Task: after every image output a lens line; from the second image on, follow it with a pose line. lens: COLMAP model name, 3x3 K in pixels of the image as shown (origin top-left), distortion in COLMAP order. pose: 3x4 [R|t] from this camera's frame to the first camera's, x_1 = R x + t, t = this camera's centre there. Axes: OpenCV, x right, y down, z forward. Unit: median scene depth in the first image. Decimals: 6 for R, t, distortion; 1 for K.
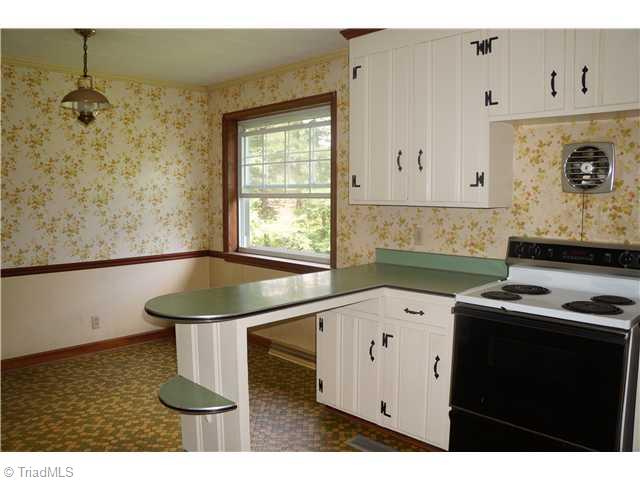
lens RADIAL K [[516.8, 0, 338.1], [0, 516.8, 241.3], [0, 0, 1]] dist [-0.099808, 0.009651]
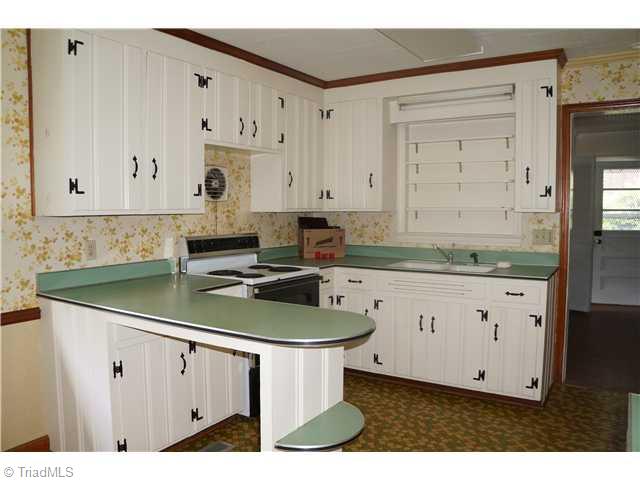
lens RADIAL K [[516.8, 0, 338.1], [0, 516.8, 241.3], [0, 0, 1]] dist [-0.099808, 0.009651]
pose [[-0.230934, -0.074188, 0.970137, -0.824292], [0.082440, 0.992011, 0.095485, -0.076274], [-0.969471, 0.102029, -0.222973, 0.816762]]
